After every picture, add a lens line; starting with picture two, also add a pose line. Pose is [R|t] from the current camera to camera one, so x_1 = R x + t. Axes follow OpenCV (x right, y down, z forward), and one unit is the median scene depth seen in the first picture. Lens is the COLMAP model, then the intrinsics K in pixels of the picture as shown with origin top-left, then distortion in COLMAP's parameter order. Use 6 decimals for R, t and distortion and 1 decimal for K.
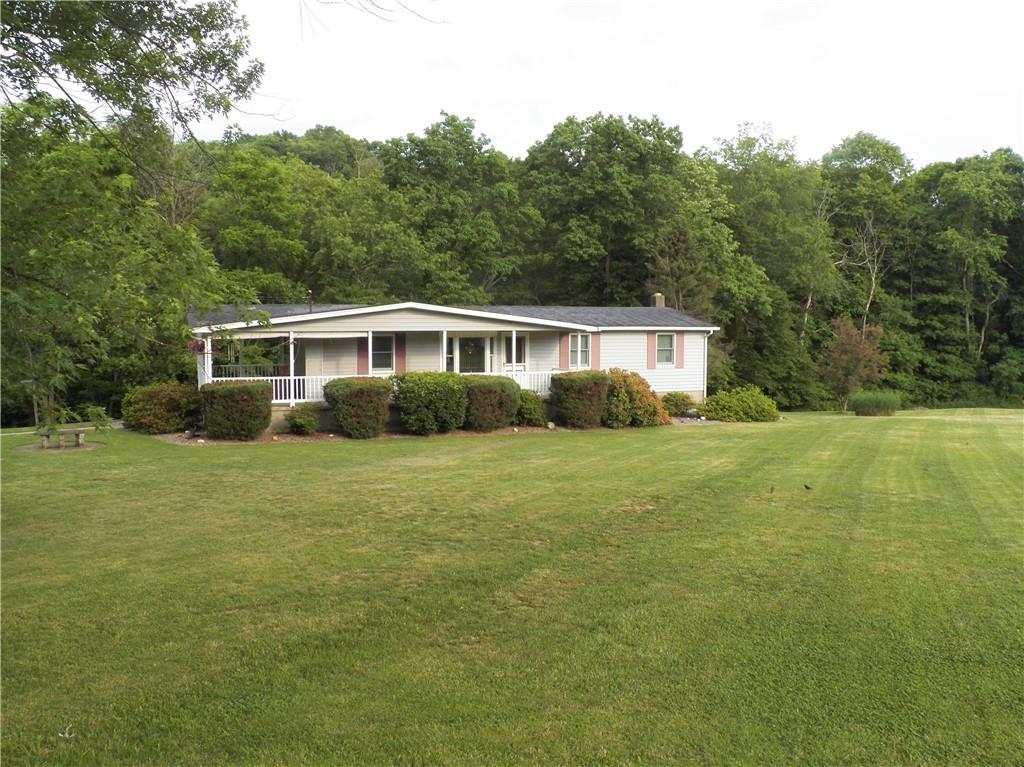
lens RADIAL K [[839.5, 0, 509.7], [0, 839.5, 386.4], [0, 0, 1]] dist [-0.099330, 0.009576]
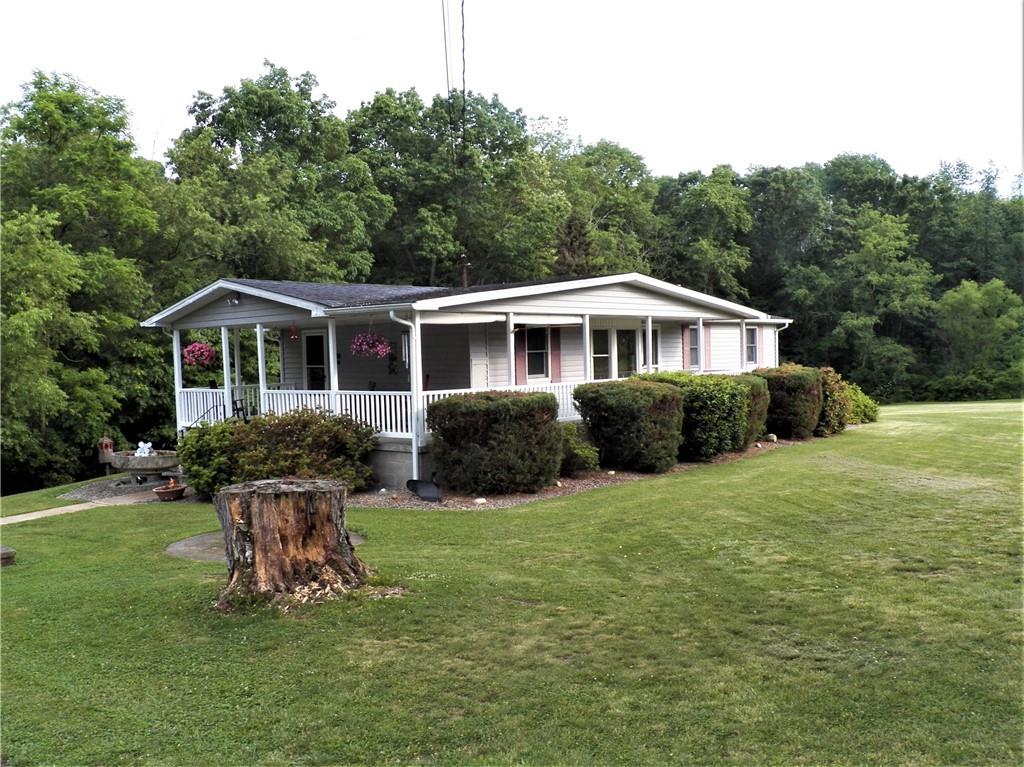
lens RADIAL K [[898.8, 0, 512.6], [0, 898.8, 391.8], [0, 0, 1]] dist [-0.089985, -0.001289]
pose [[0.891941, -0.045790, 0.449828, -0.257323], [0.060973, 0.997953, -0.019314, 0.002603], [-0.448022, 0.044655, 0.892906, 0.184671]]
